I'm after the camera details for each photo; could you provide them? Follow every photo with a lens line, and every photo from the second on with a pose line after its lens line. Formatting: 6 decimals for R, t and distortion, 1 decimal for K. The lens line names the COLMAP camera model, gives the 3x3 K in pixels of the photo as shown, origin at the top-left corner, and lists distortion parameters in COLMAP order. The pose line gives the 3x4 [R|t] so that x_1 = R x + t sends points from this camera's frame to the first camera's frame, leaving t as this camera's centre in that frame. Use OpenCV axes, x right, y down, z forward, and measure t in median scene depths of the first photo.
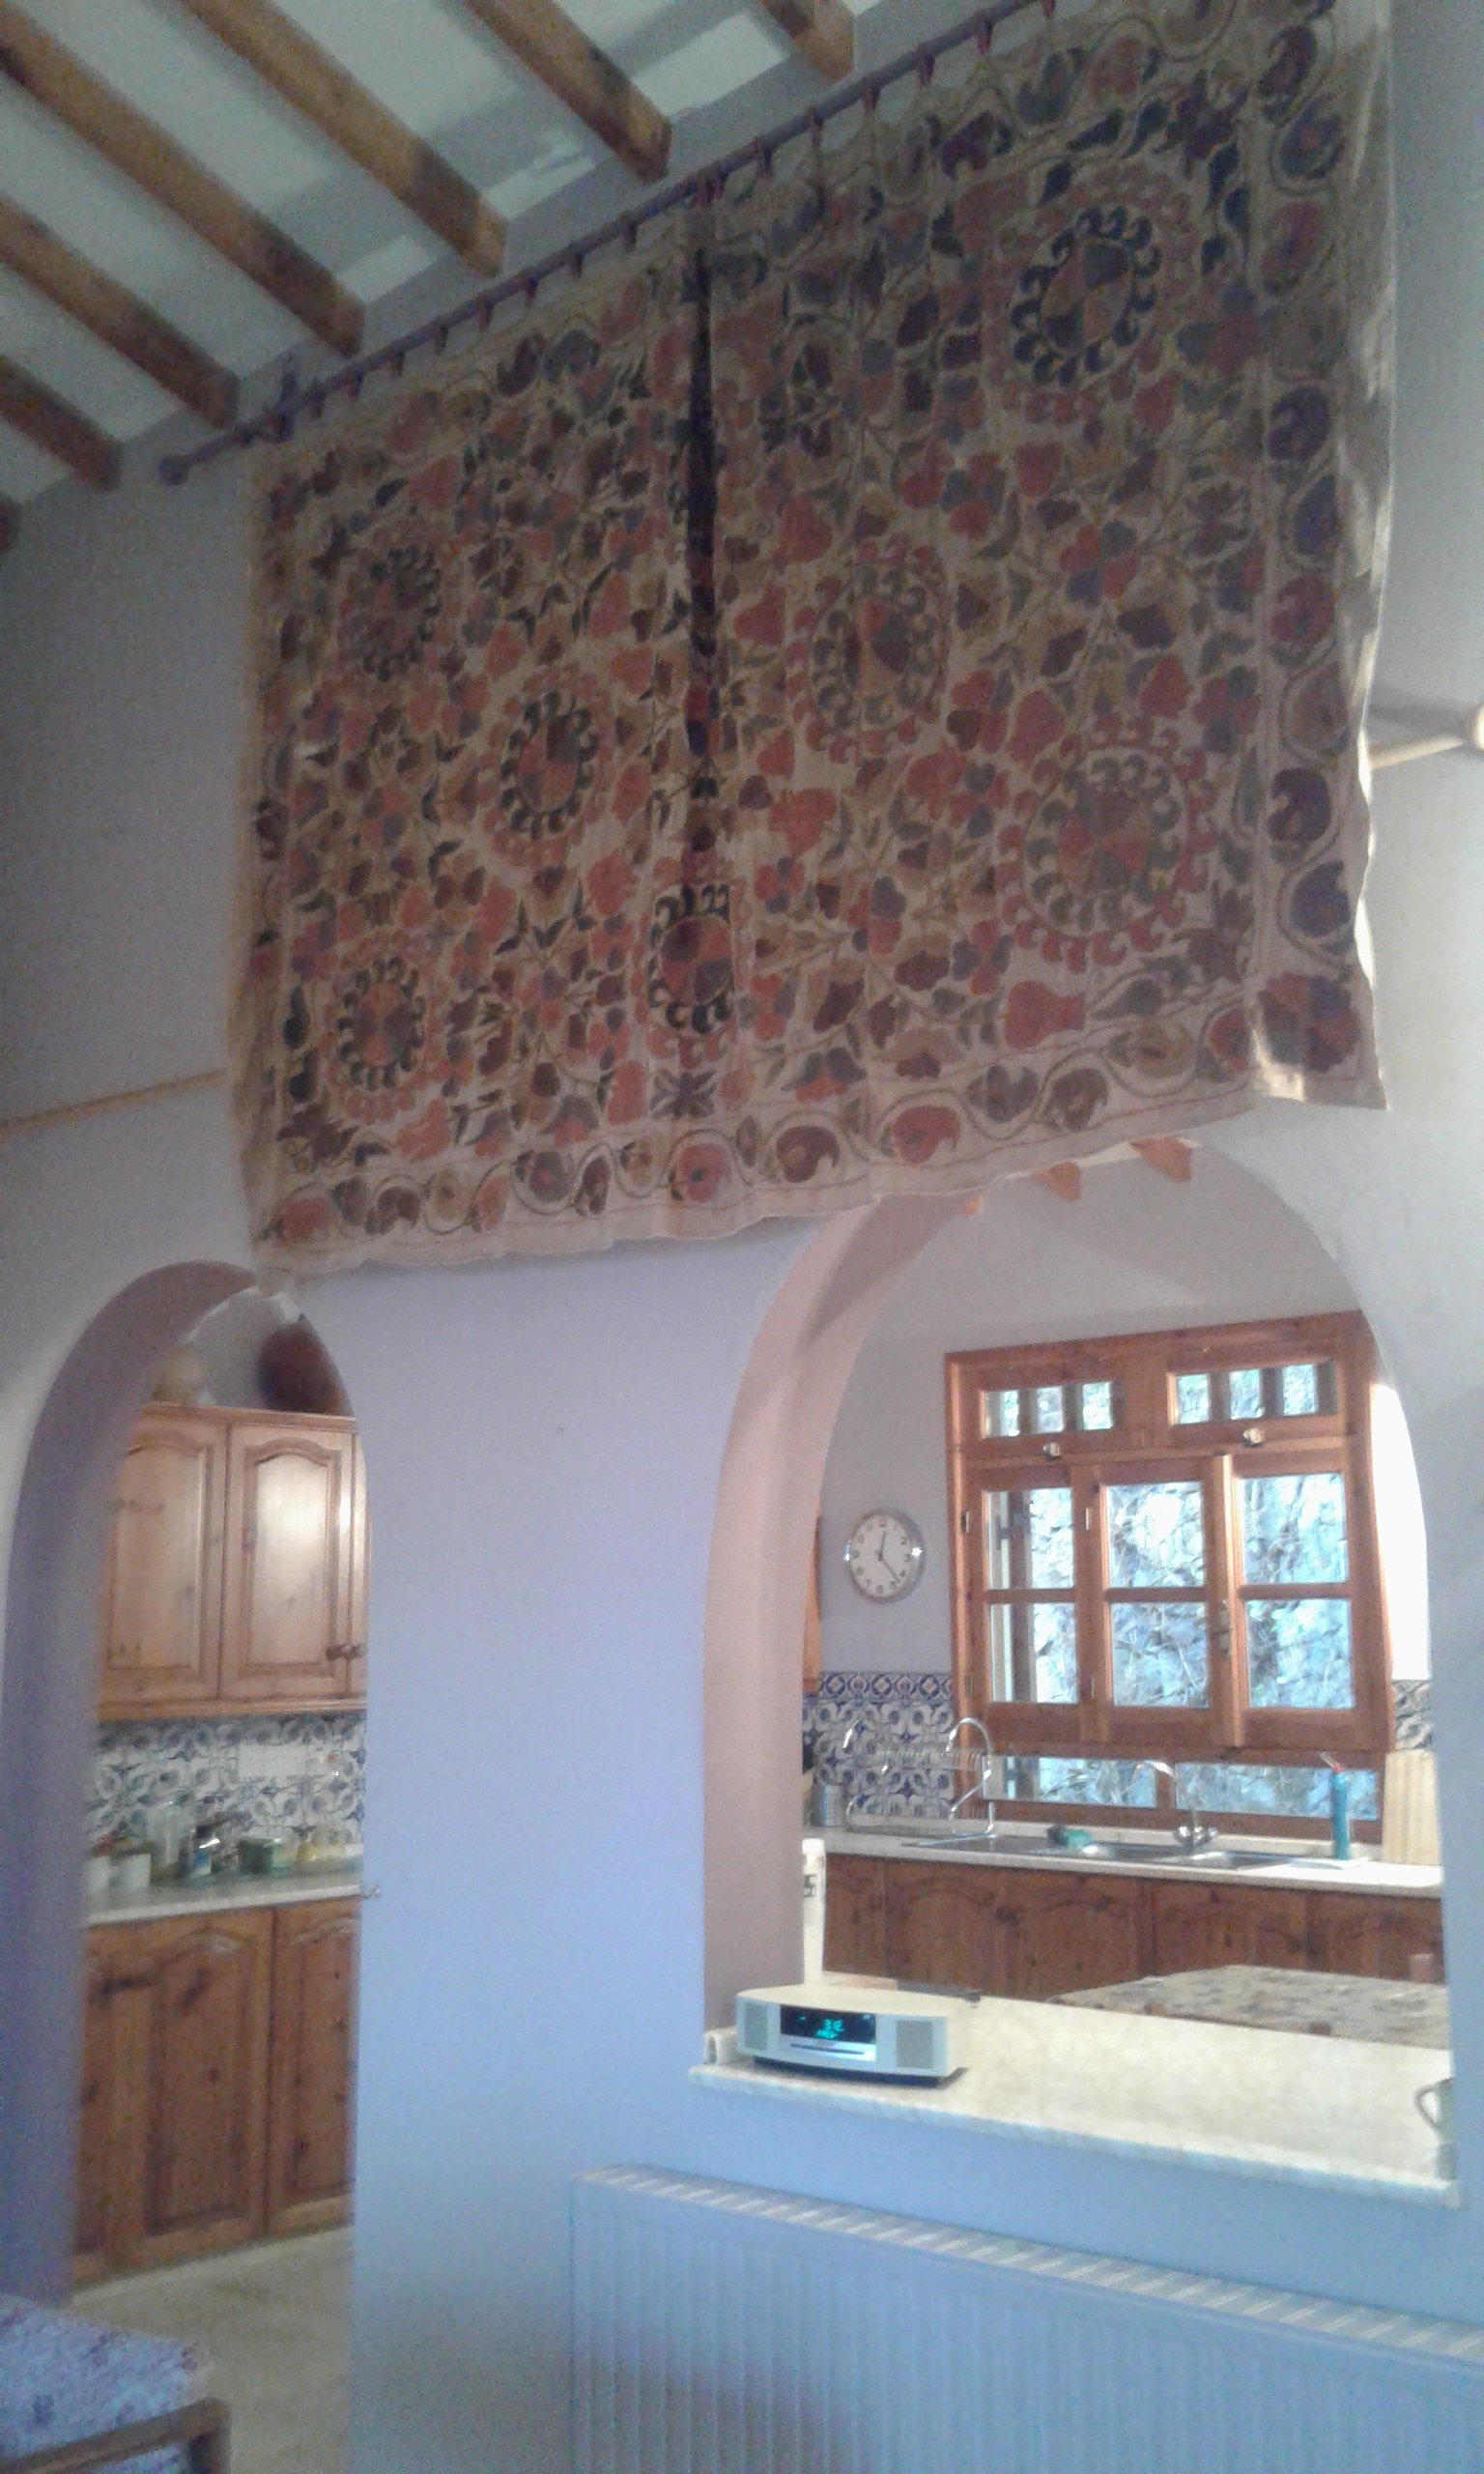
lens RADIAL K [[2354.2, 0, 751.2], [0, 2354.2, 1264.7], [0, 0, 1]] dist [0.099509, -0.239672]
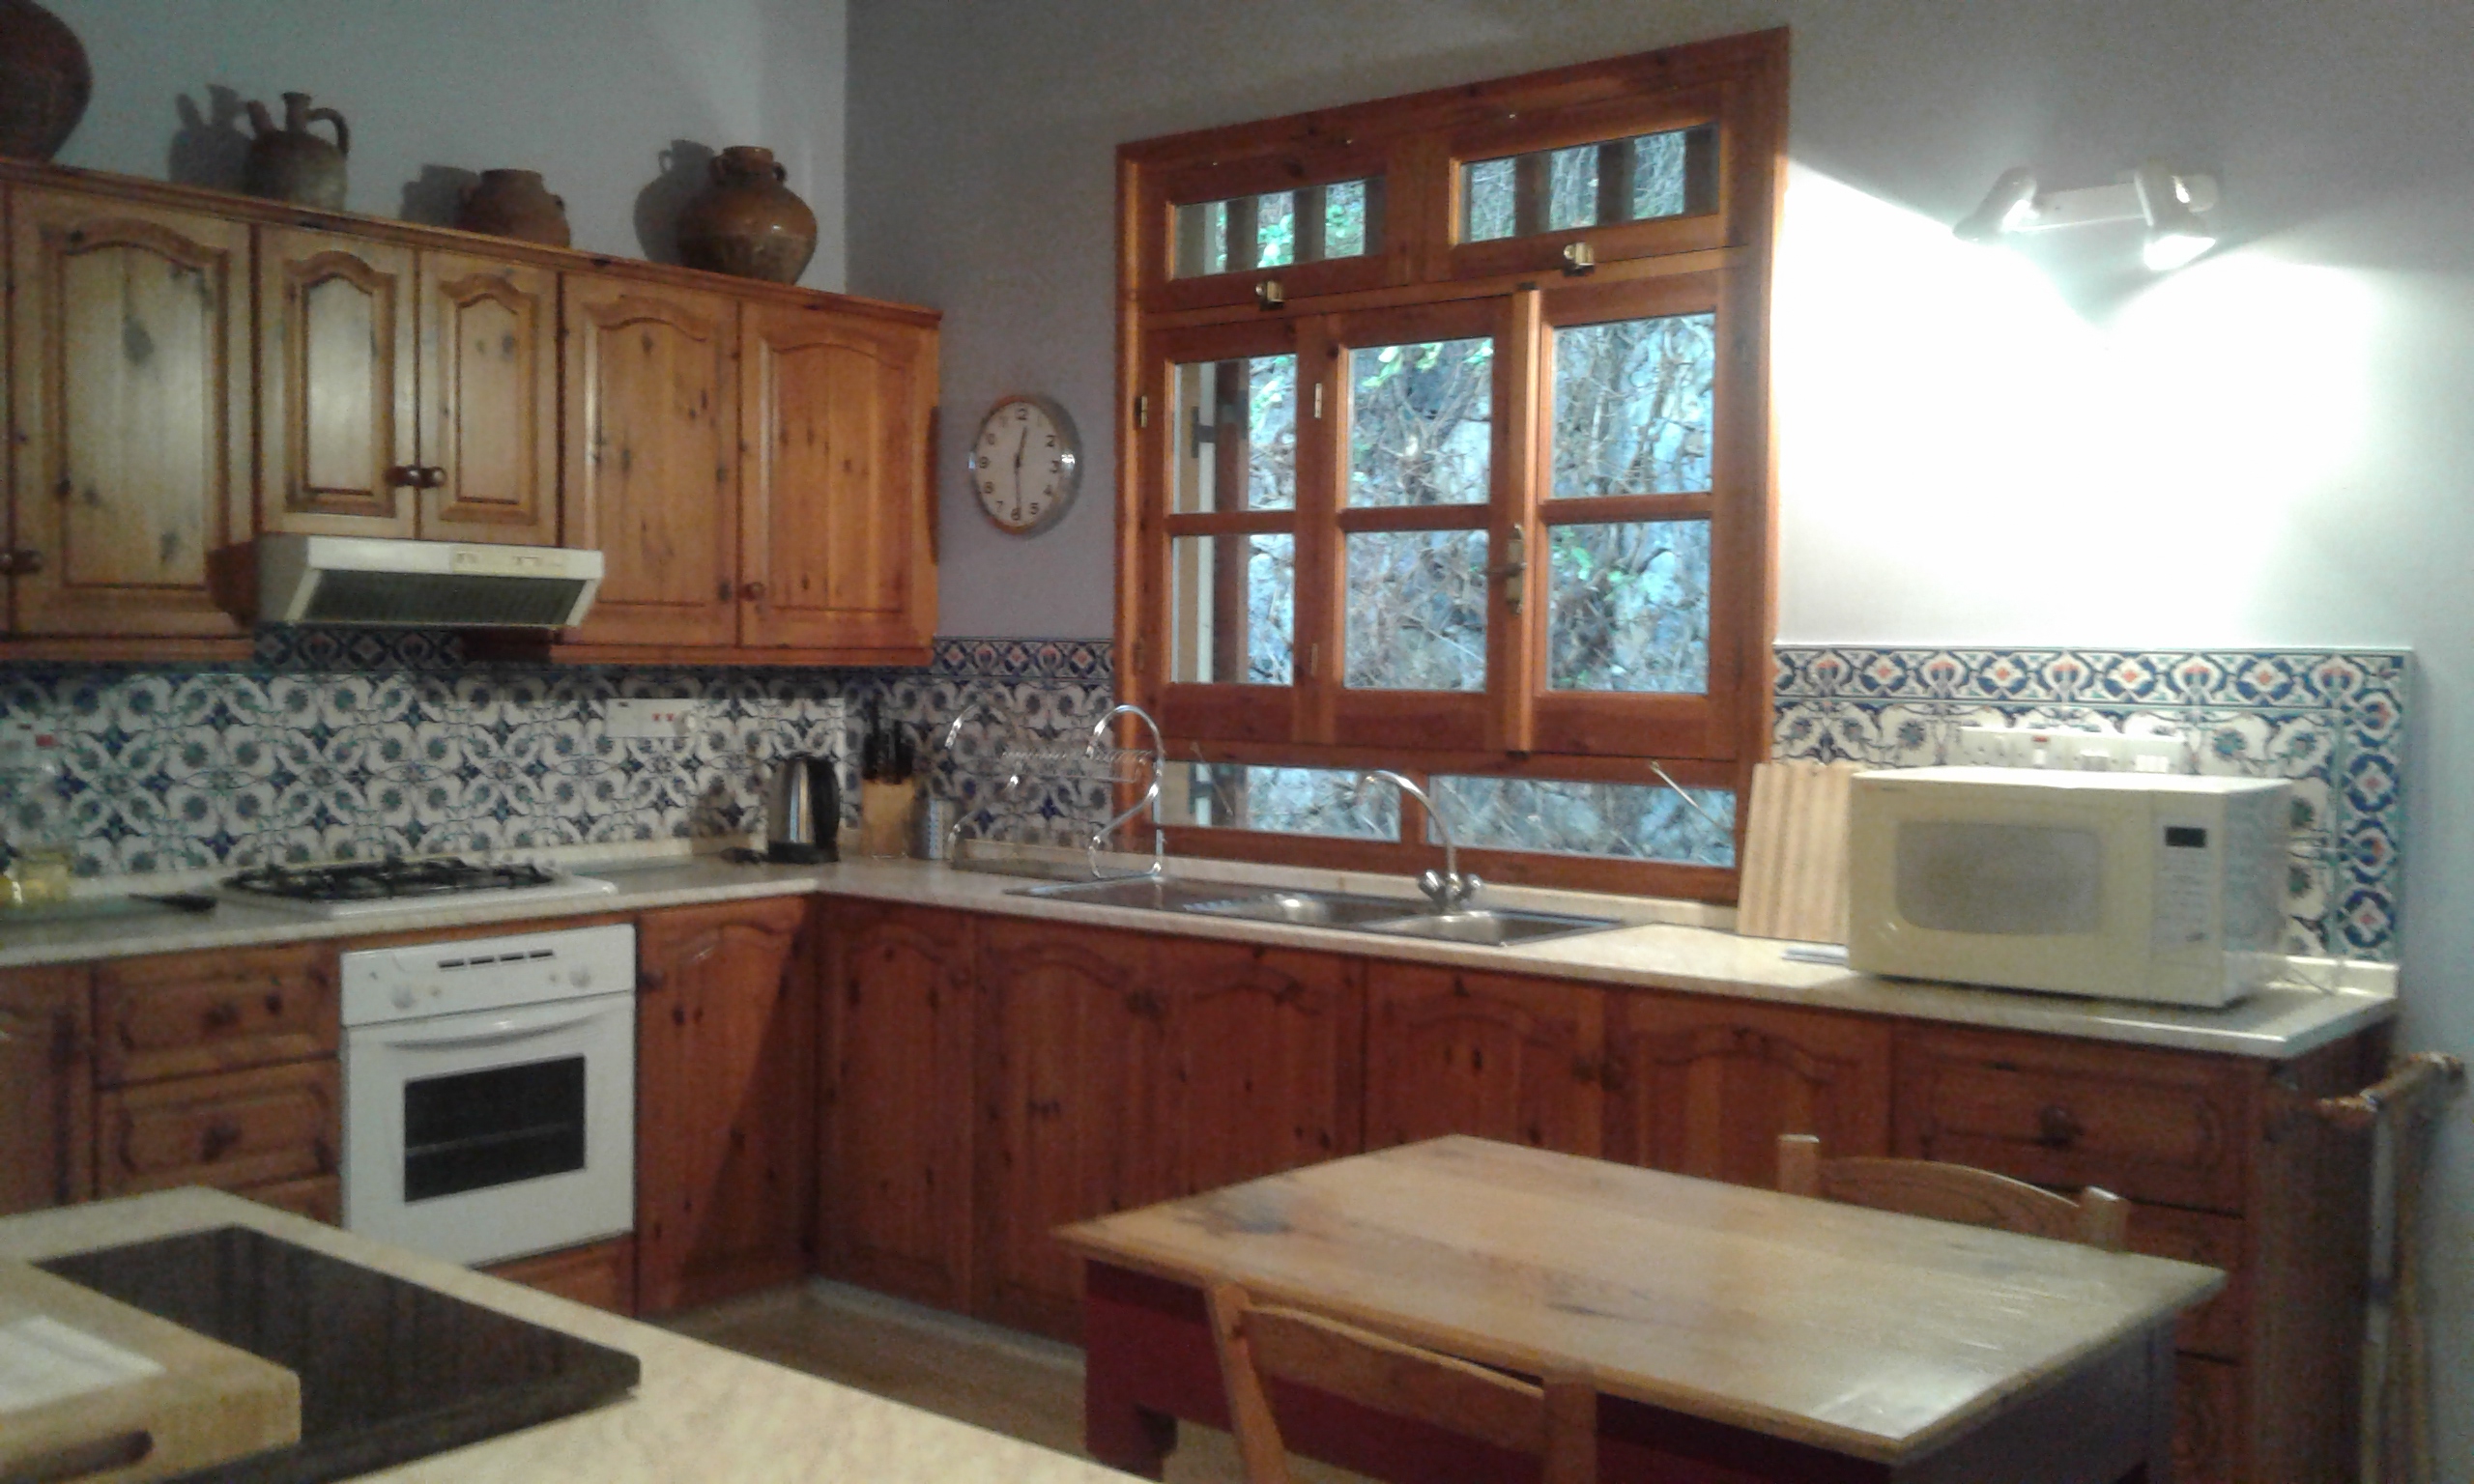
lens RADIAL K [[2354.2, 0, 1226.7], [0, 2354.2, 762.3], [0, 0, 1]] dist [0.099509, -0.239672]
pose [[0.998984, 0.017822, 0.041392, 0.097659], [-0.025757, 0.979477, 0.199903, 0.080124], [-0.036980, -0.200766, 0.978941, 0.375226]]
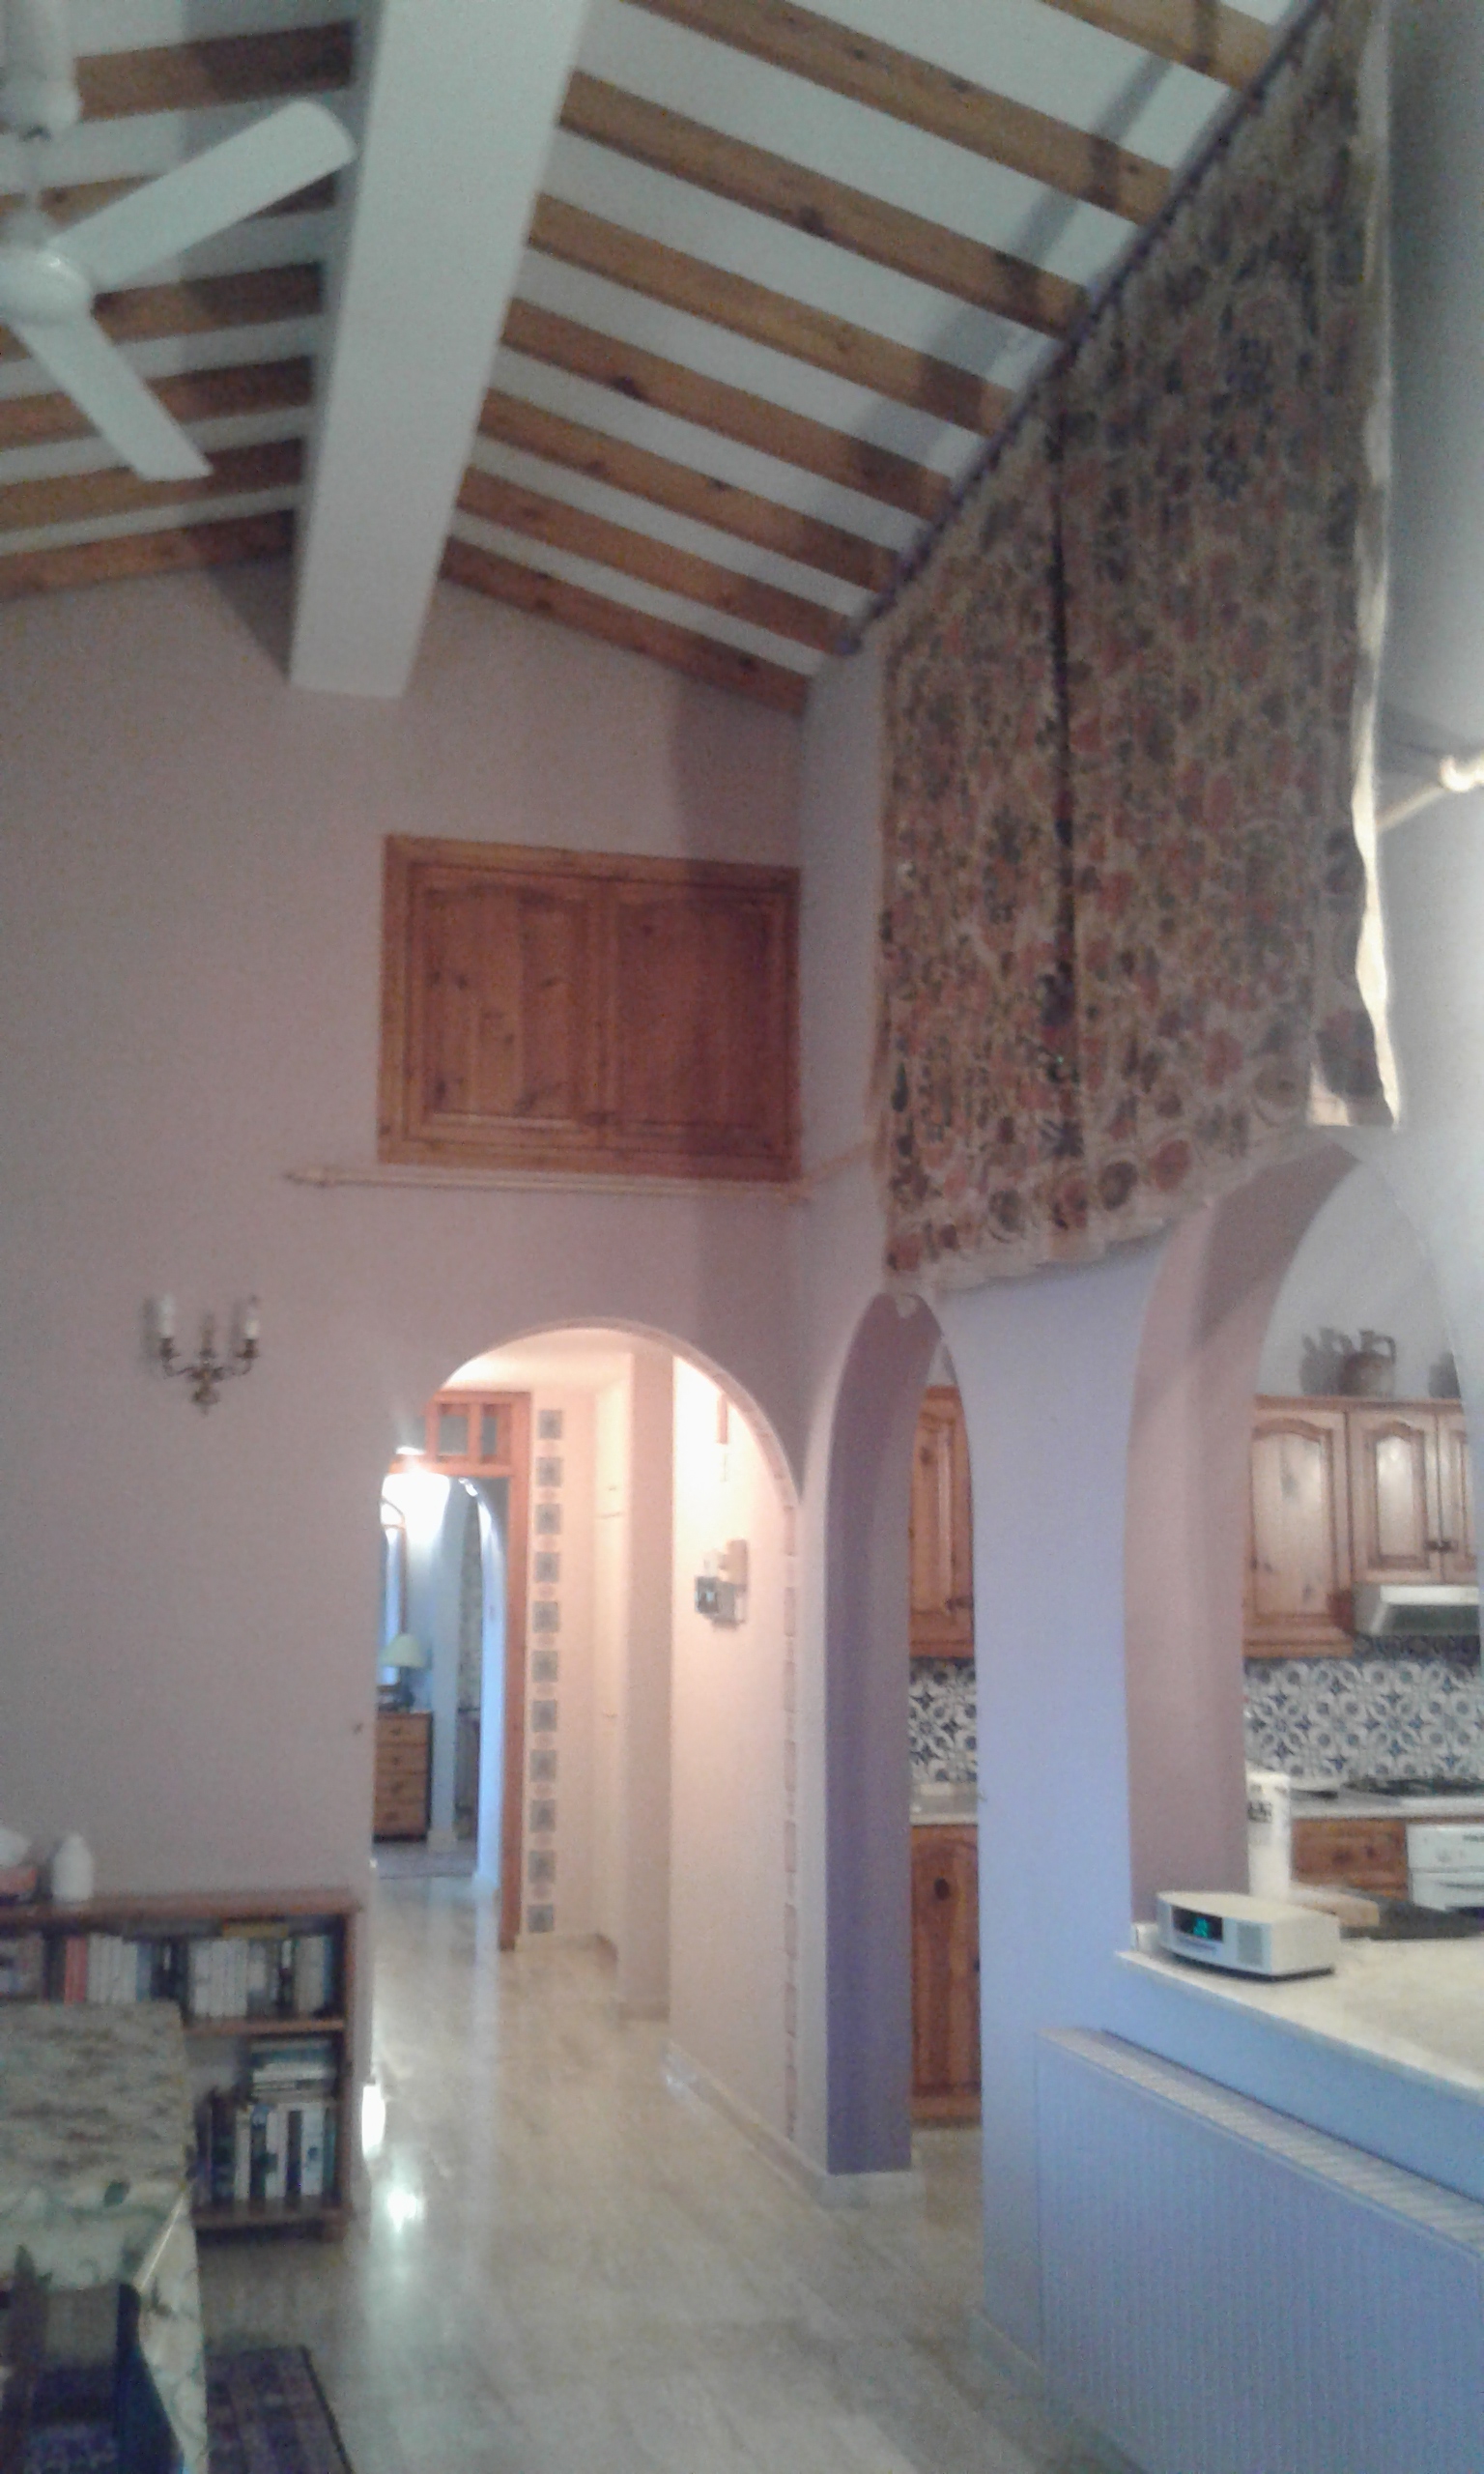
lens RADIAL K [[2354.2, 0, 751.2], [0, 2354.2, 1264.7], [0, 0, 1]] dist [0.099509, -0.239672]
pose [[0.829999, -0.069017, -0.553479, 0.249428], [0.080002, 0.996785, -0.004325, -0.008302], [0.551998, -0.040689, 0.832852, -0.041118]]
